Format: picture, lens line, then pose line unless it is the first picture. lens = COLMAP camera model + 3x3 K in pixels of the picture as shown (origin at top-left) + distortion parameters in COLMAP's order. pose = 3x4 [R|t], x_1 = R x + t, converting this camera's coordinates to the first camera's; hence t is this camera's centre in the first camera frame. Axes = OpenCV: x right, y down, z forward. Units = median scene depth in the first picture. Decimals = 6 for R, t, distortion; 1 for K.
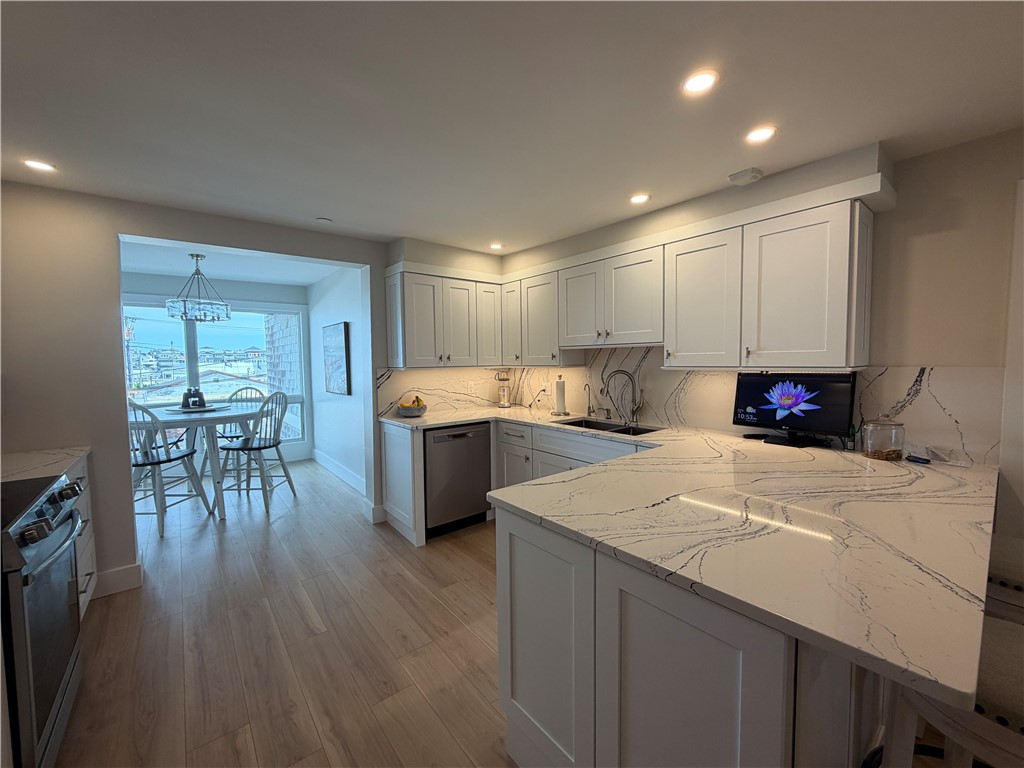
lens RADIAL K [[406.5, 0, 511.6], [0, 406.5, 382.8], [0, 0, 1]] dist [-0.003059, -0.000324]
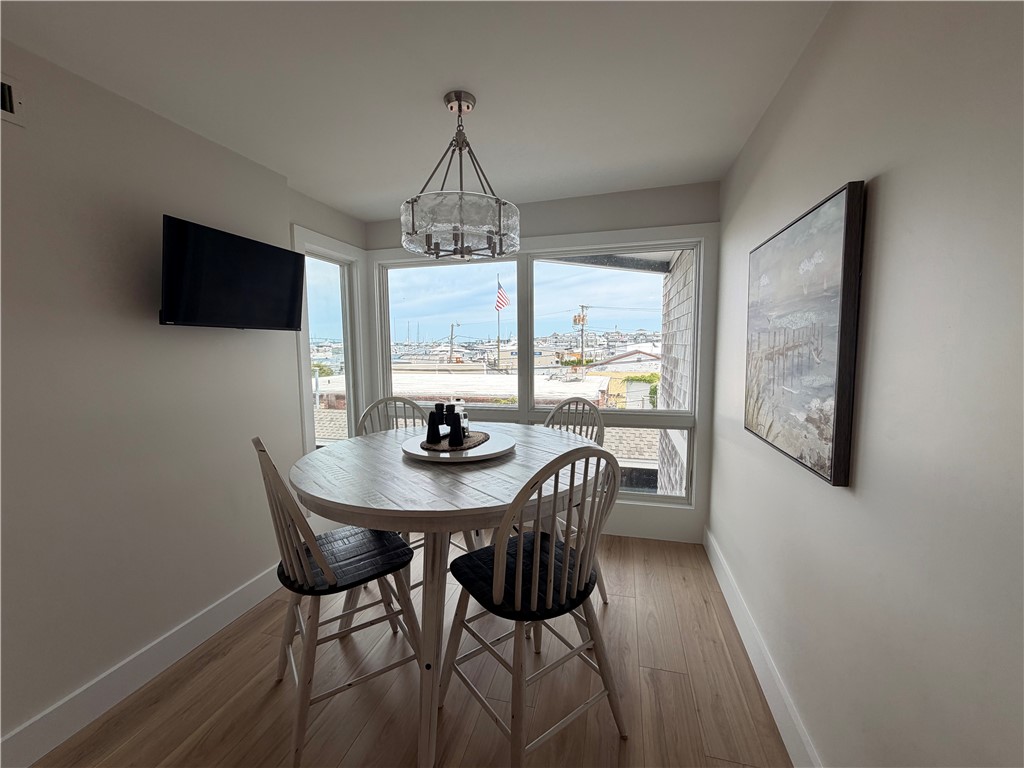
lens RADIAL K [[406.5, 0, 511.4], [0, 406.5, 386.1], [0, 0, 1]] dist [-0.003059, -0.000324]
pose [[0.577977, 0.091572, -0.810899, -0.083078], [-0.046579, 0.995766, 0.079248, -0.010445], [0.814723, -0.008033, 0.579795, 0.179962]]
